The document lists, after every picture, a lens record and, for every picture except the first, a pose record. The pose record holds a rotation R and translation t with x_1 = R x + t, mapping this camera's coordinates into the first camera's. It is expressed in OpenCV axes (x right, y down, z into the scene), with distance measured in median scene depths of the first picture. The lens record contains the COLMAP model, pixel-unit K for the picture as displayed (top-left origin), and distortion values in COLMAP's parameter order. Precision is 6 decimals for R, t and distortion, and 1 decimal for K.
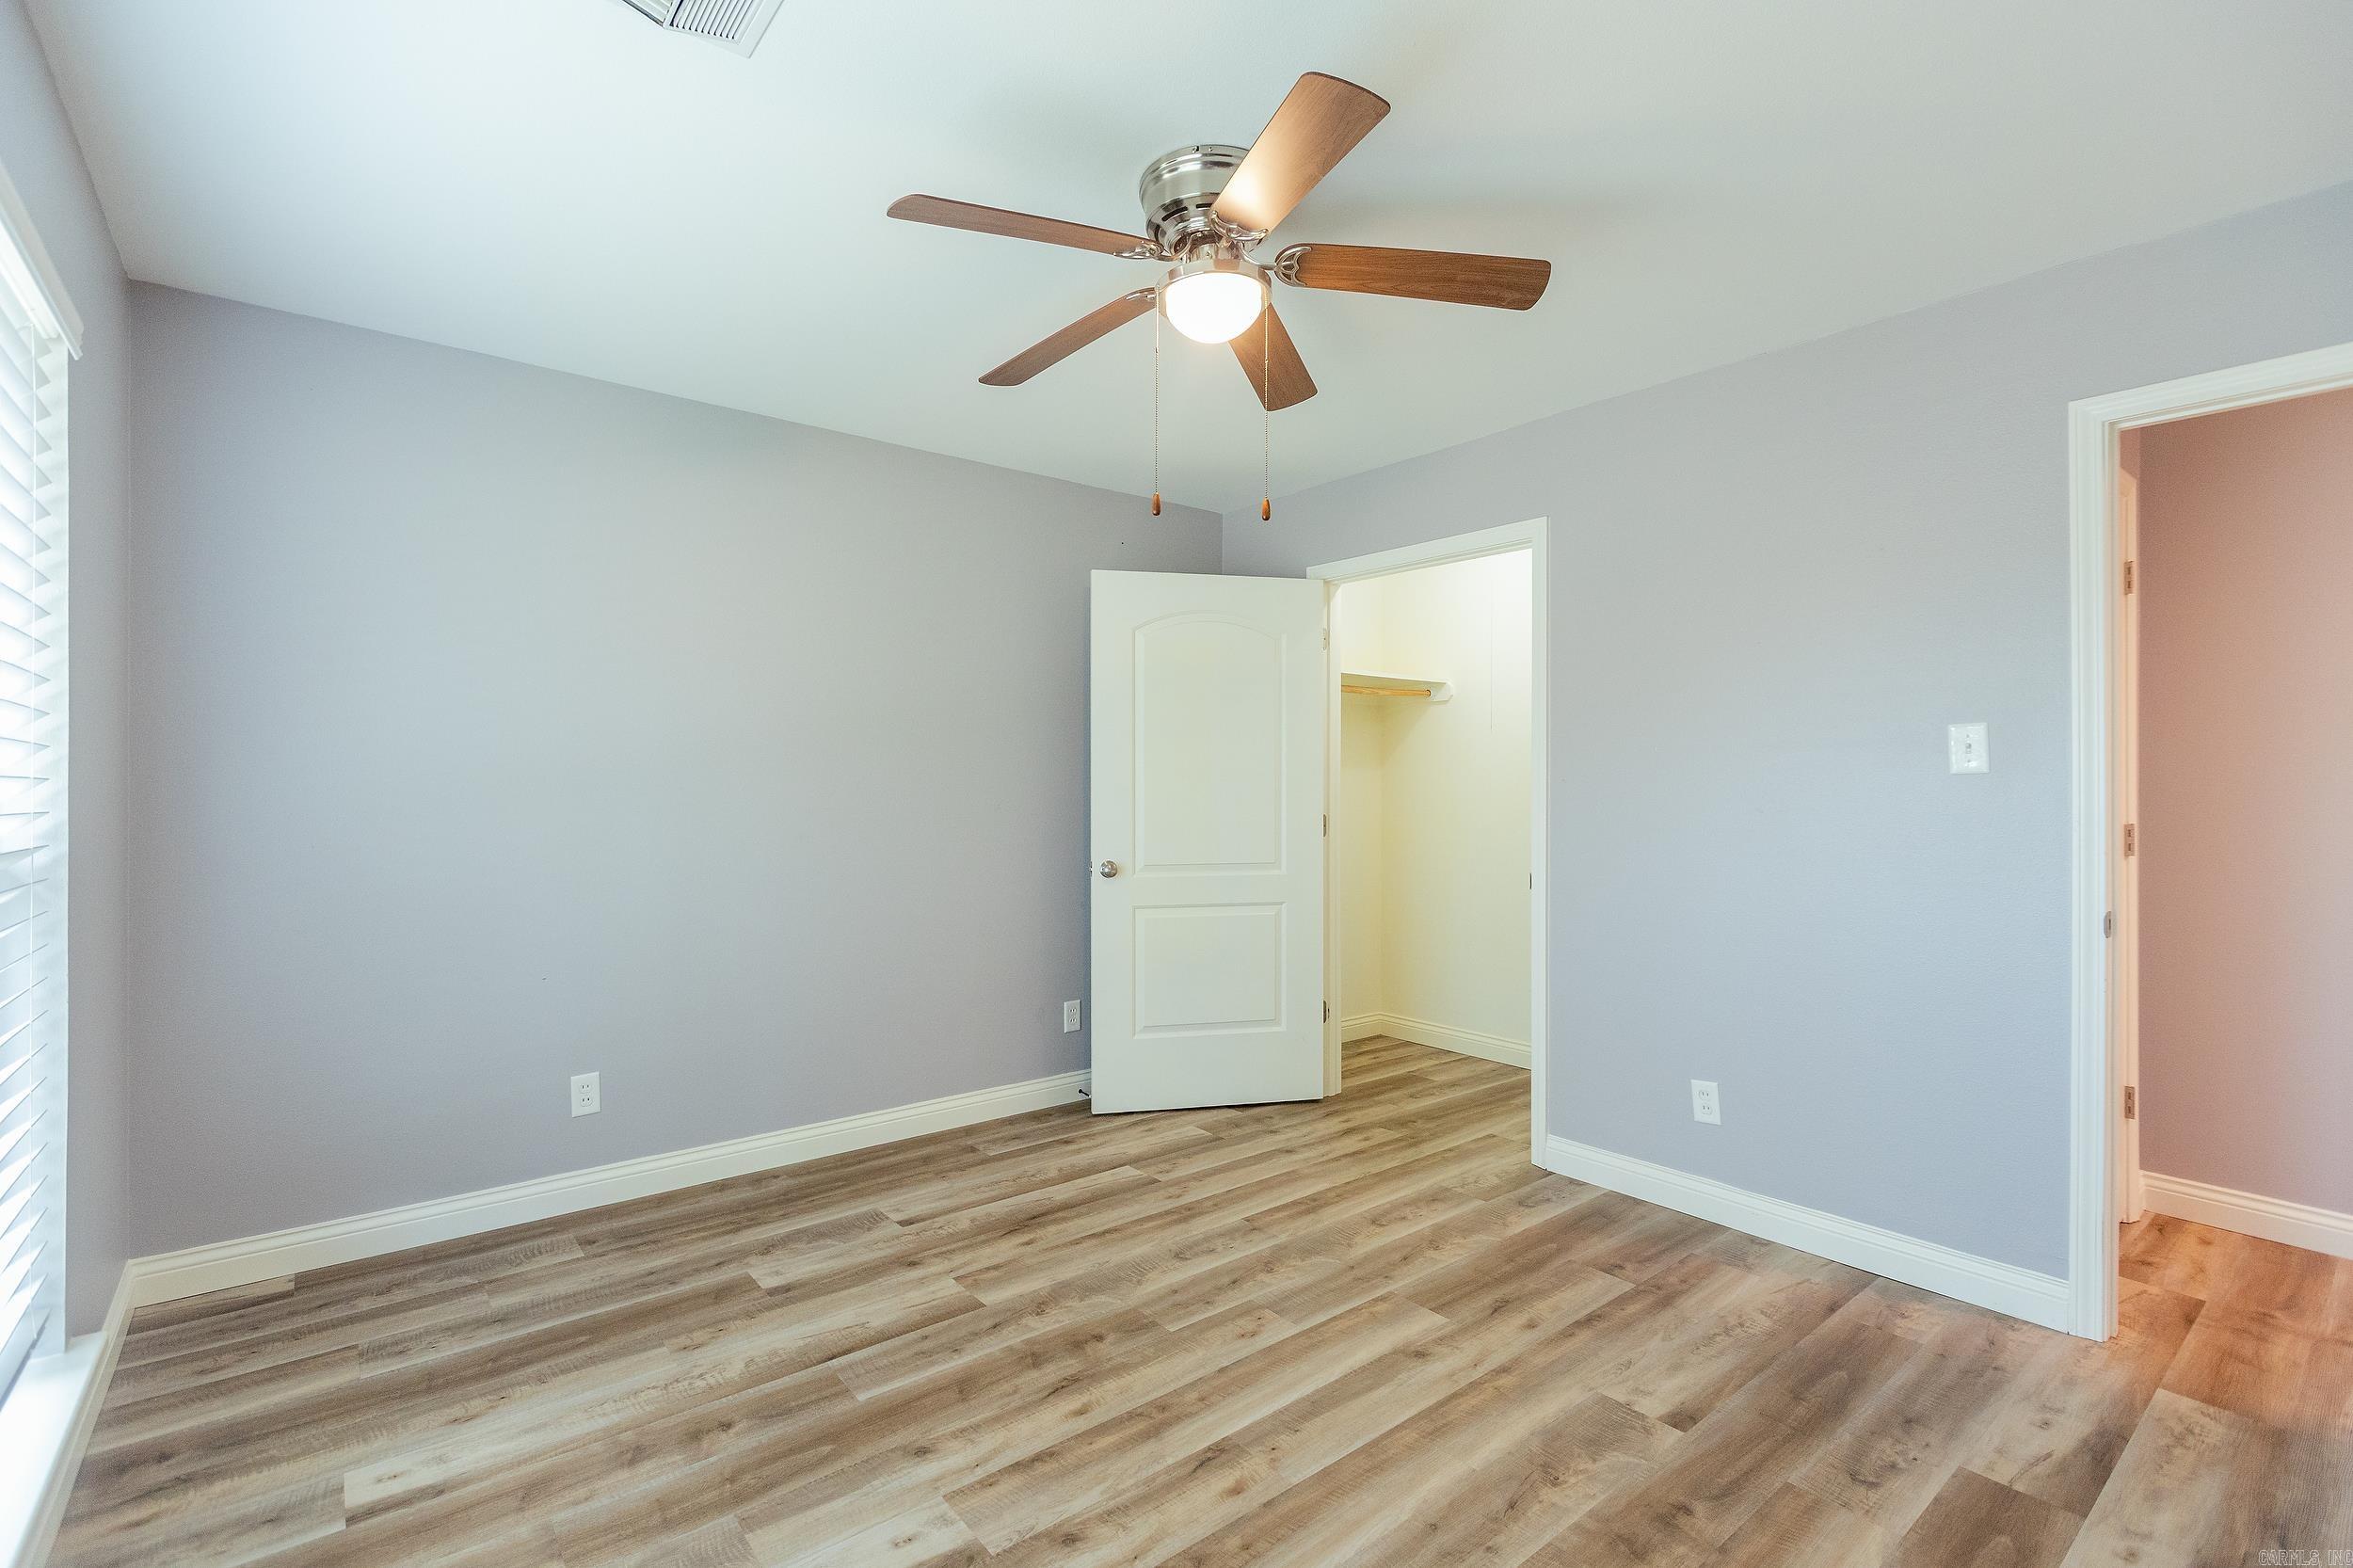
lens RADIAL K [[1063.4, 0, 1182.2], [0, 1063.4, 792.9], [0, 0, 1]] dist [-0.003280, -0.000567]
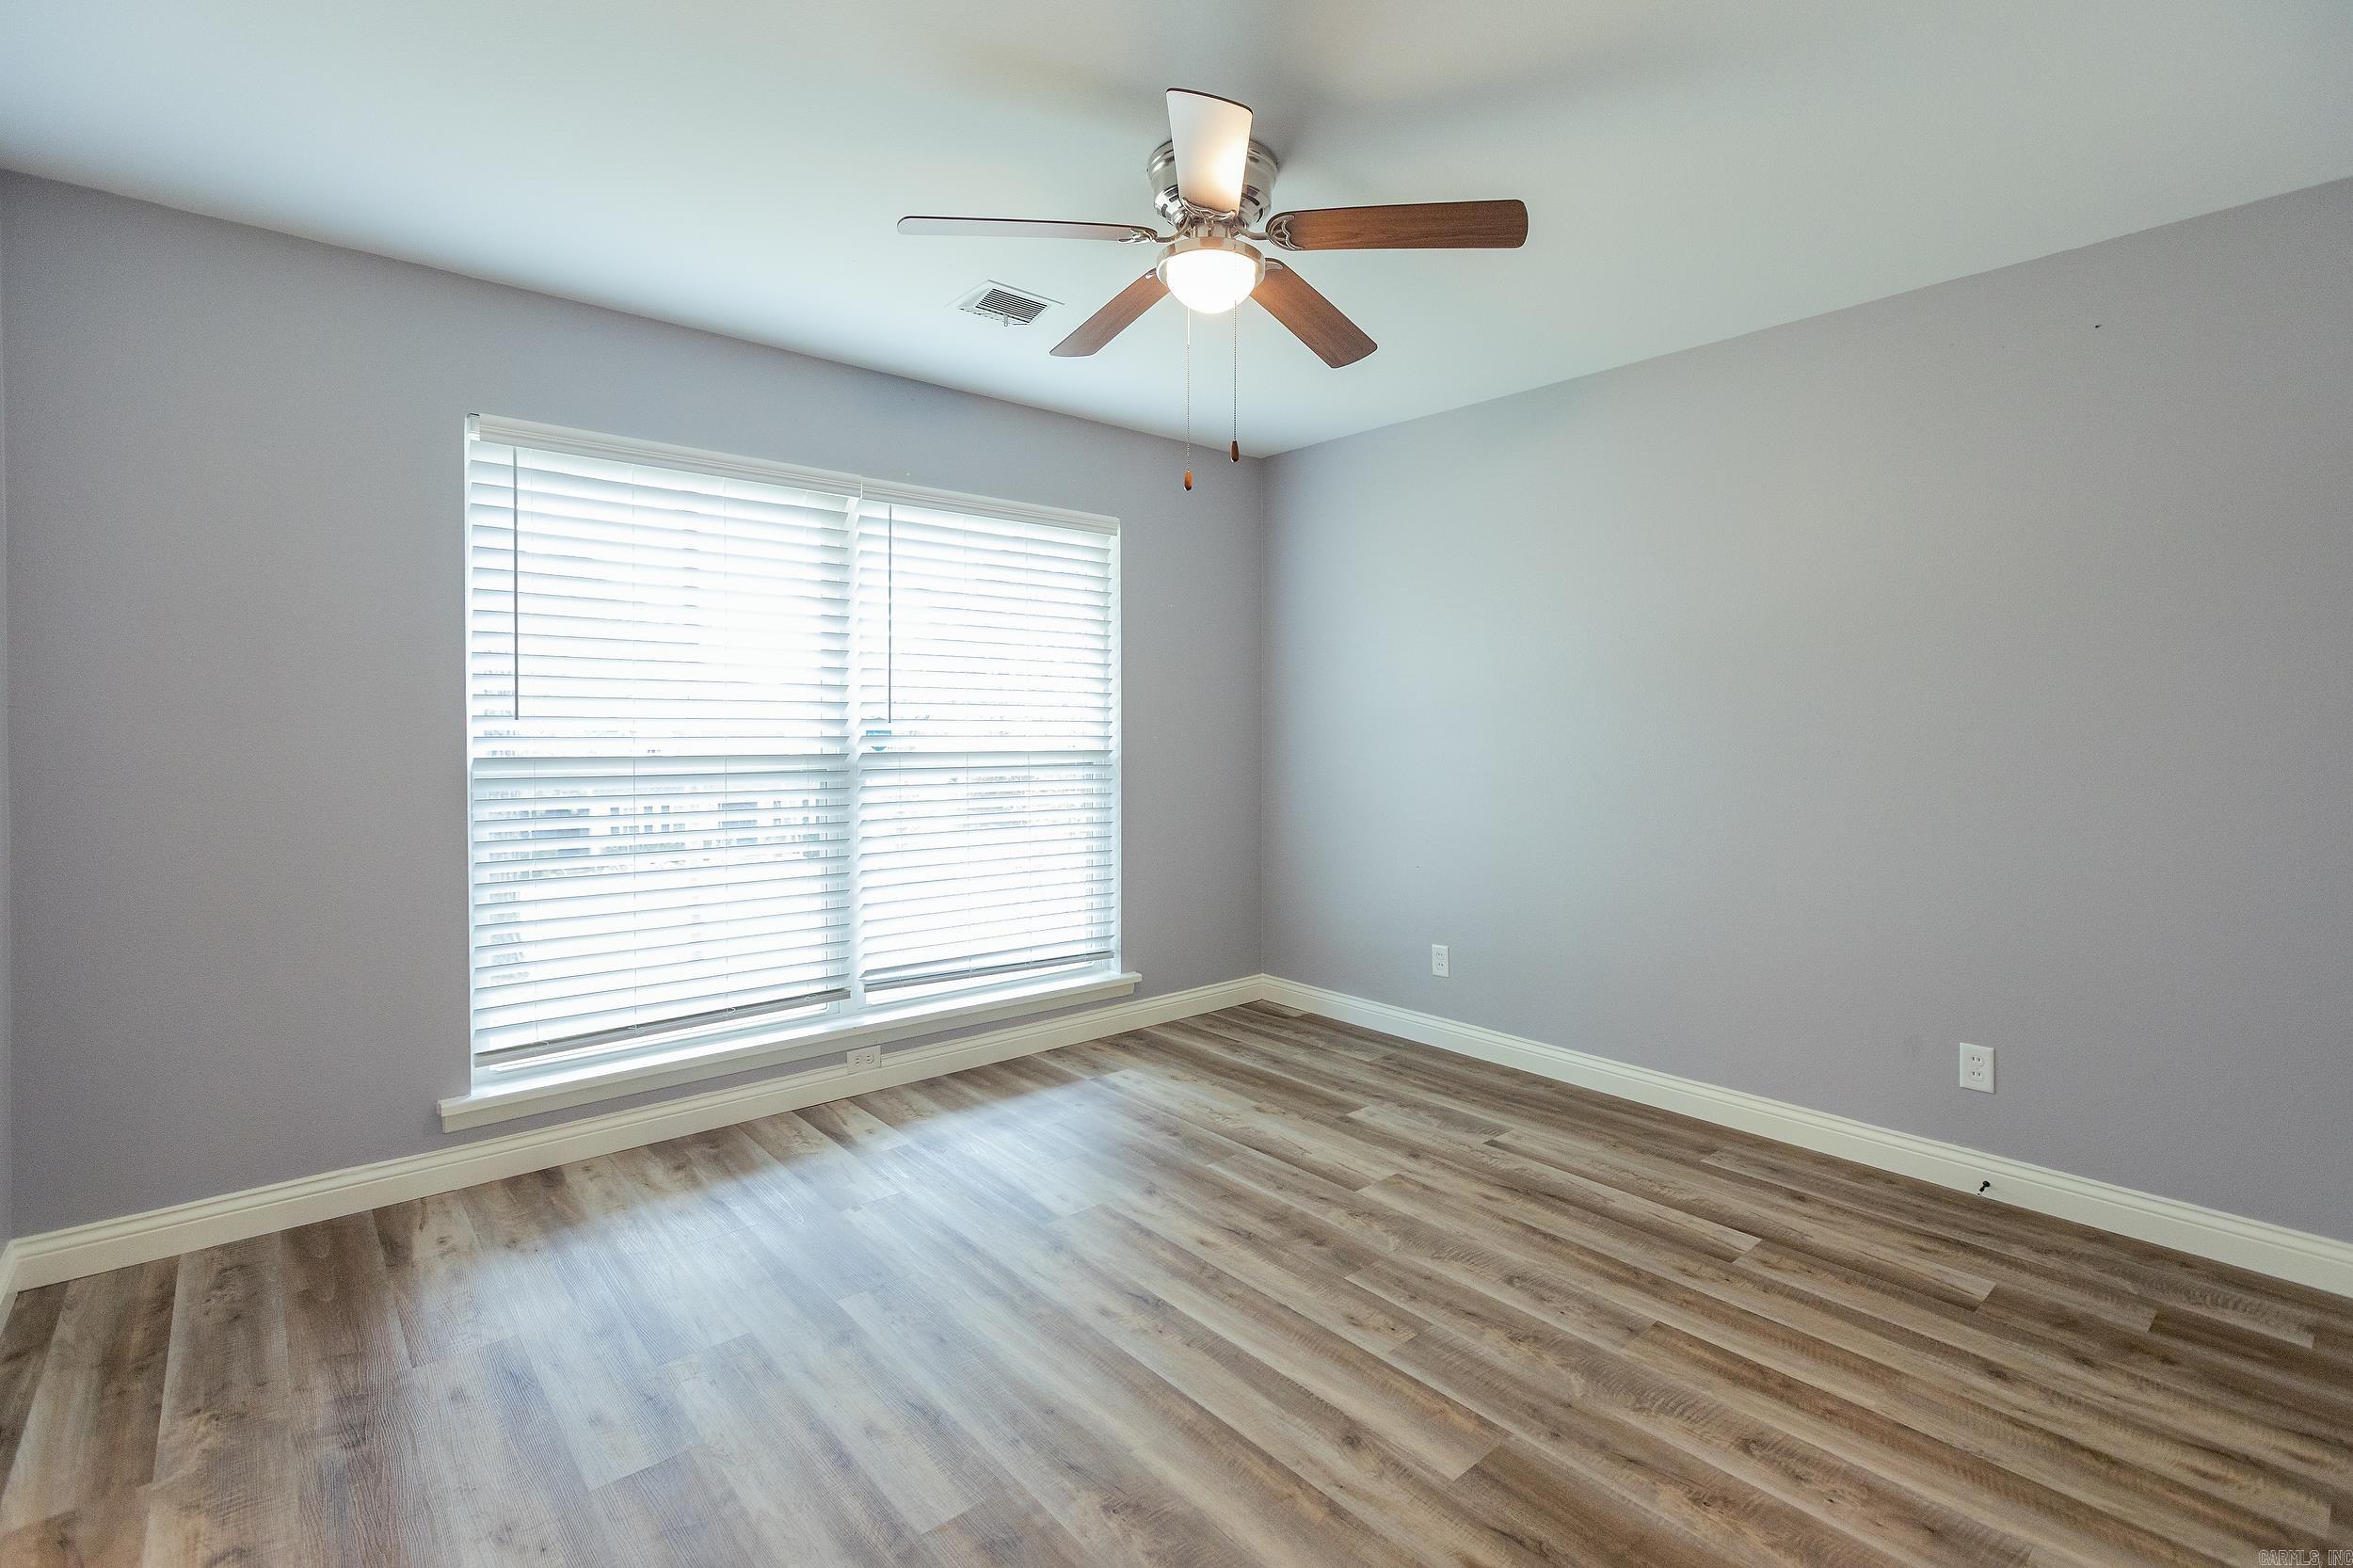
lens RADIAL K [[1063.4, 0, 1132.3], [0, 1063.4, 729.1], [0, 0, 1]] dist [-0.003280, -0.000567]
pose [[0.012030, 0.005293, -0.999914, 0.798677], [-0.008913, 0.999947, 0.005186, -0.003987], [0.999888, 0.008850, 0.012076, 0.649033]]
